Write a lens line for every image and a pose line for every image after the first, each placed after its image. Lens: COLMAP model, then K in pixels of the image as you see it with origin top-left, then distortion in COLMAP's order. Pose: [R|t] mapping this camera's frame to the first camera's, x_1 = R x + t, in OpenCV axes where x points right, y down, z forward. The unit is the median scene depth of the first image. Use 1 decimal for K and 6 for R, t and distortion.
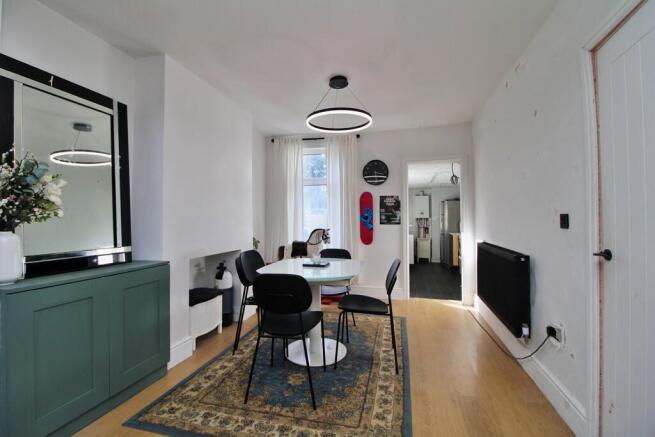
lens RADIAL K [[300.8, 0, 329.4], [0, 300.8, 217.9], [0, 0, 1]] dist [-0.013250, -0.001406]
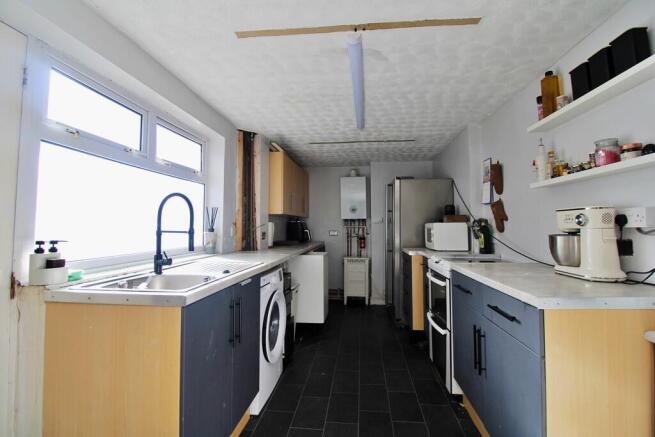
lens RADIAL K [[300.8, 0, 329.9], [0, 300.8, 215.6], [0, 0, 1]] dist [-0.013250, -0.001406]
pose [[0.990463, 0.010767, 0.137359, 0.195116], [-0.006493, 0.999482, -0.031524, 0.011695], [-0.137627, 0.030331, 0.990020, 0.486720]]
